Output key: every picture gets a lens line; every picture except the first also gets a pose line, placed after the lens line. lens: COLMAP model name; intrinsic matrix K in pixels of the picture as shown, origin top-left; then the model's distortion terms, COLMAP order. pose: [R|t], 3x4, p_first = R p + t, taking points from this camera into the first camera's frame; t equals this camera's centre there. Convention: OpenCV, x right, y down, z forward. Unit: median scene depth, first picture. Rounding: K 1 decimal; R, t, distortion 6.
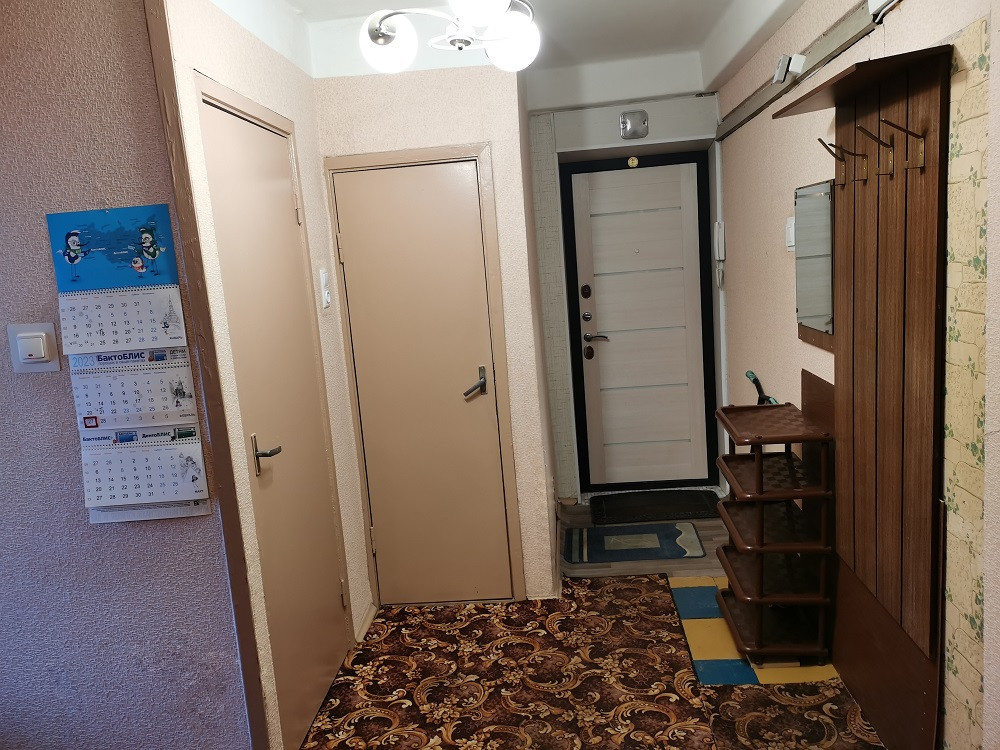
lens RADIAL K [[767.2, 0, 500.3], [0, 767.2, 375.4], [0, 0, 1]] dist [0.065525, -0.064890]
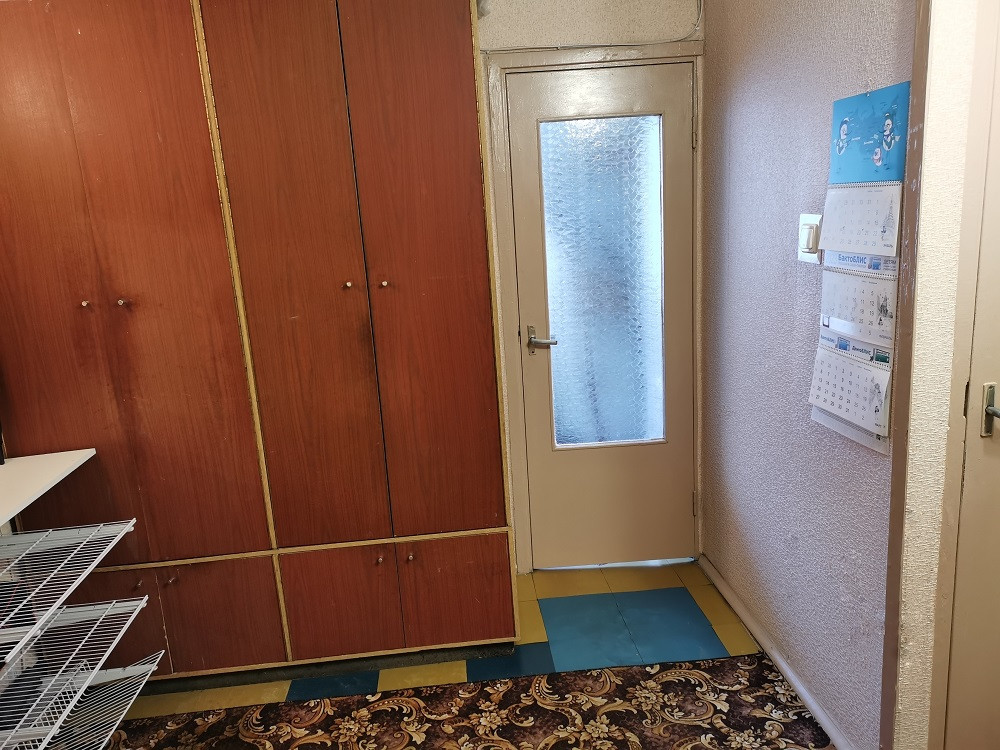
lens RADIAL K [[767.2, 0, 498.2], [0, 767.2, 376.2], [0, 0, 1]] dist [0.065525, -0.064890]
pose [[0.179164, 0.285005, -0.941633, 0.346072], [-0.109669, 0.956940, 0.268771, -0.092425], [0.977688, 0.055114, 0.202705, 0.407824]]
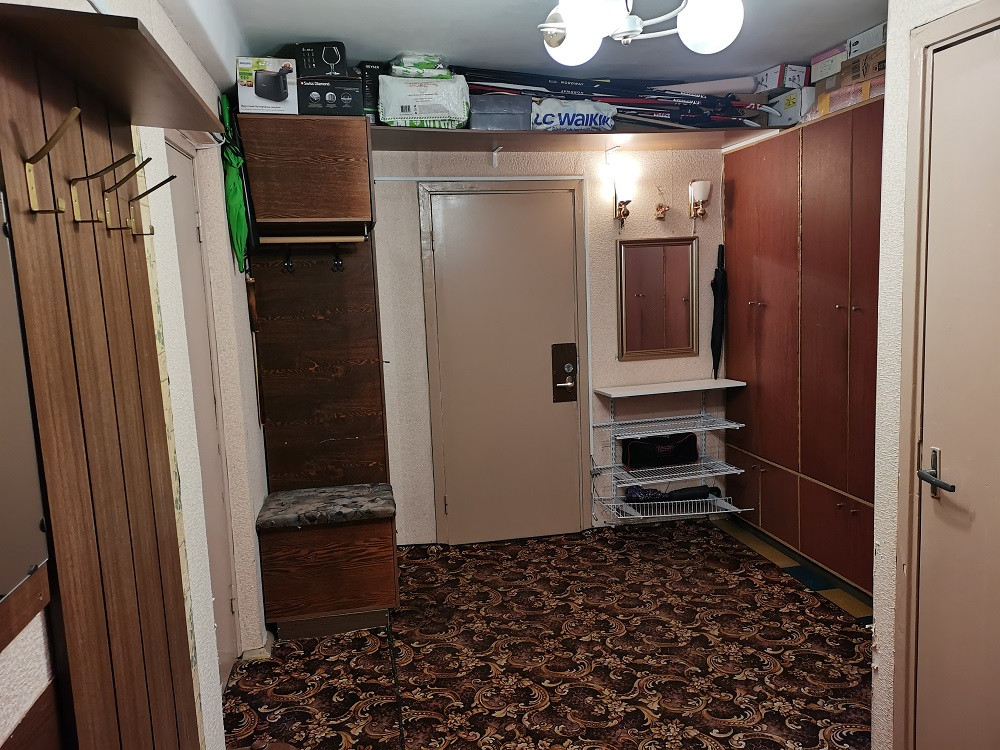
lens RADIAL K [[767.2, 0, 500.6], [0, 767.2, 376.3], [0, 0, 1]] dist [0.065525, -0.064890]
pose [[-0.948364, 0.162585, -0.272346, 0.374027], [0.074826, 0.949079, 0.306023, -0.321344], [0.308232, 0.269842, -0.912238, 1.785856]]
